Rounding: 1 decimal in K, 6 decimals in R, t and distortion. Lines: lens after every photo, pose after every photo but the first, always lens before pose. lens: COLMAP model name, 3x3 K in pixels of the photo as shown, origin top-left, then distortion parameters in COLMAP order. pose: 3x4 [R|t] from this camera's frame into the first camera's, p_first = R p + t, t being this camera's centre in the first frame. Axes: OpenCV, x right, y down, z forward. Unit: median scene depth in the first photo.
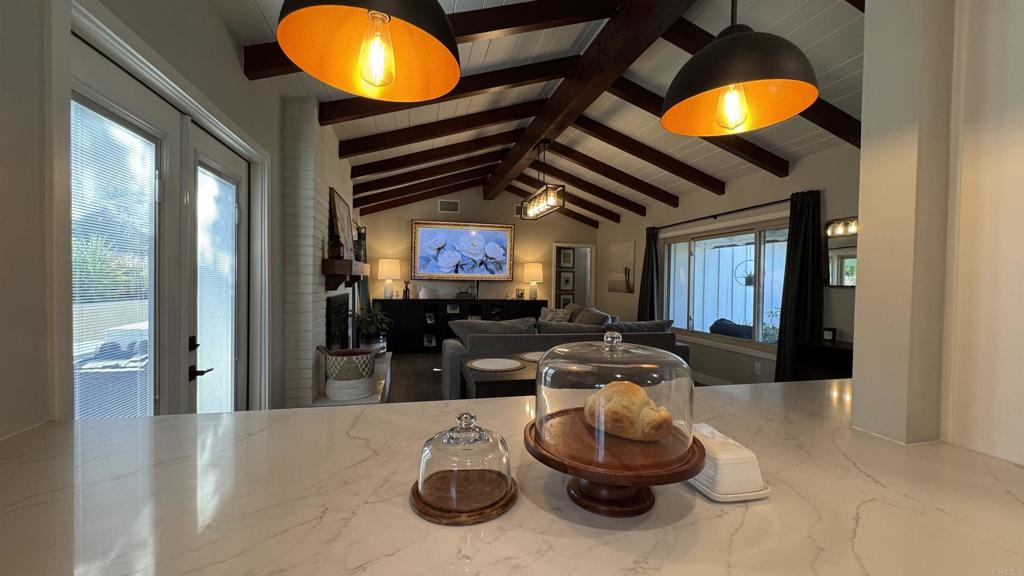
lens RADIAL K [[408.3, 0, 513.7], [0, 408.3, 286.7], [0, 0, 1]] dist [-0.008414, 0.001161]
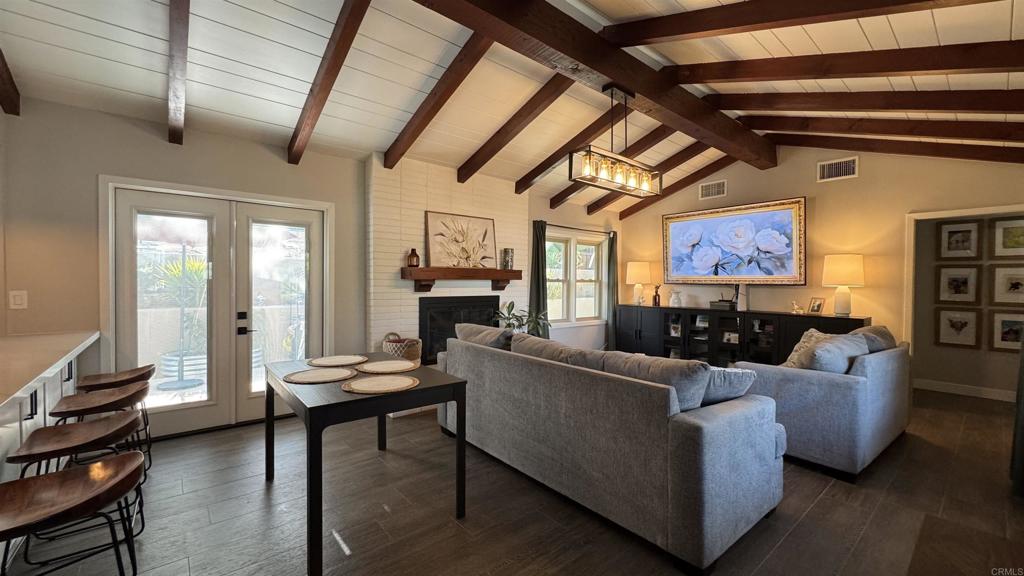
lens RADIAL K [[408.3, 0, 514.3], [0, 408.3, 287.0], [0, 0, 1]] dist [-0.008414, 0.001161]
pose [[0.443505, -0.002254, -0.896269, 0.376345], [-0.013577, 0.999865, -0.009233, 0.001102], [0.896169, 0.016263, 0.443415, 0.320785]]
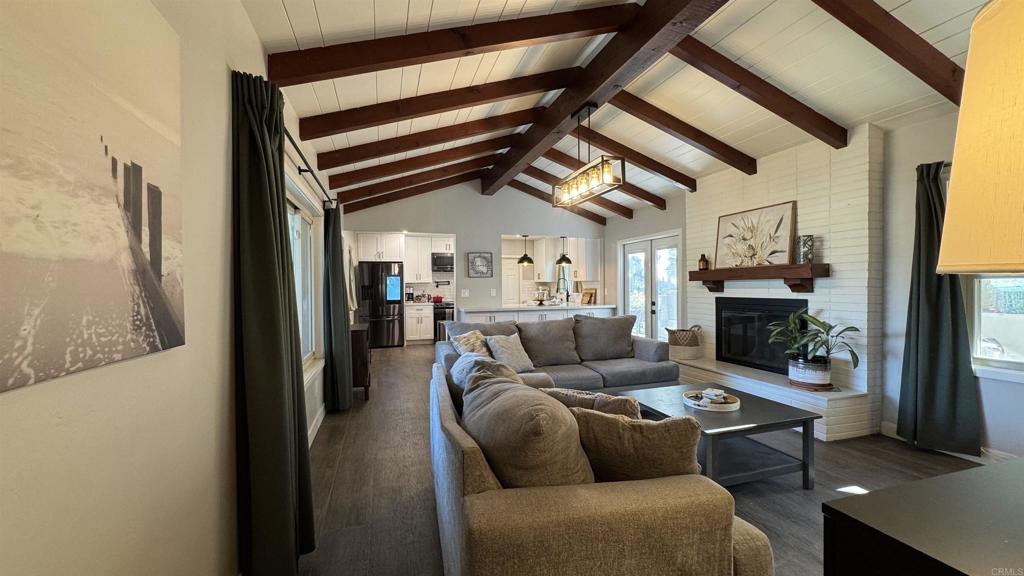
lens RADIAL K [[408.3, 0, 512.1], [0, 408.3, 290.6], [0, 0, 1]] dist [-0.008414, 0.001161]
pose [[-0.997627, -0.007492, -0.068436, 0.154994], [-0.009283, 0.999622, 0.025889, -0.011381], [0.068216, 0.026462, -0.997320, 1.076816]]
